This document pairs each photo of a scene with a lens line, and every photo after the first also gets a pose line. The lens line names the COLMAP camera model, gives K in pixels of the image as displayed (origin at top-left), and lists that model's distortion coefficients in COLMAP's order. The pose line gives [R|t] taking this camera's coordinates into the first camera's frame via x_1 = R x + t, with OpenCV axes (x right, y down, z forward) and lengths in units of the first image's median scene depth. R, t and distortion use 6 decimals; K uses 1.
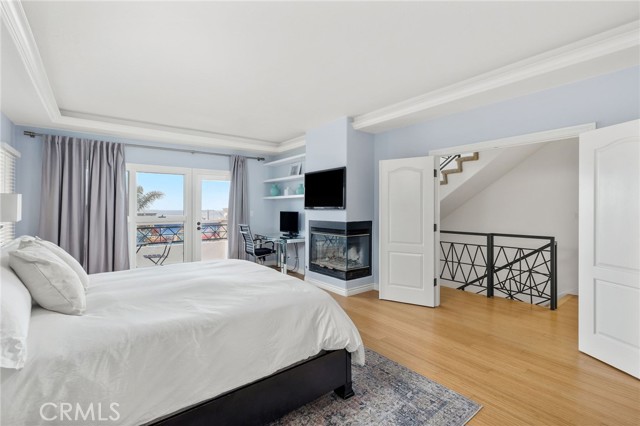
lens RADIAL K [[283.5, 0, 320.0], [0, 283.5, 213.0], [0, 0, 1]] dist [-0.001115, -0.000138]
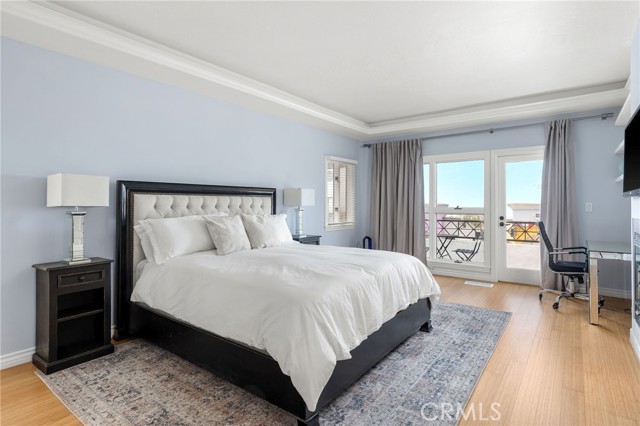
lens RADIAL K [[334.7, 0, 330.7], [0, 334.7, 203.8], [0, 0, 1]] dist [-0.000466, -0.000102]
pose [[0.270613, 0.005960, -0.962670, 0.379284], [-0.013972, 0.999900, 0.002263, 0.001634], [0.962587, 0.012838, 0.270669, 0.307464]]
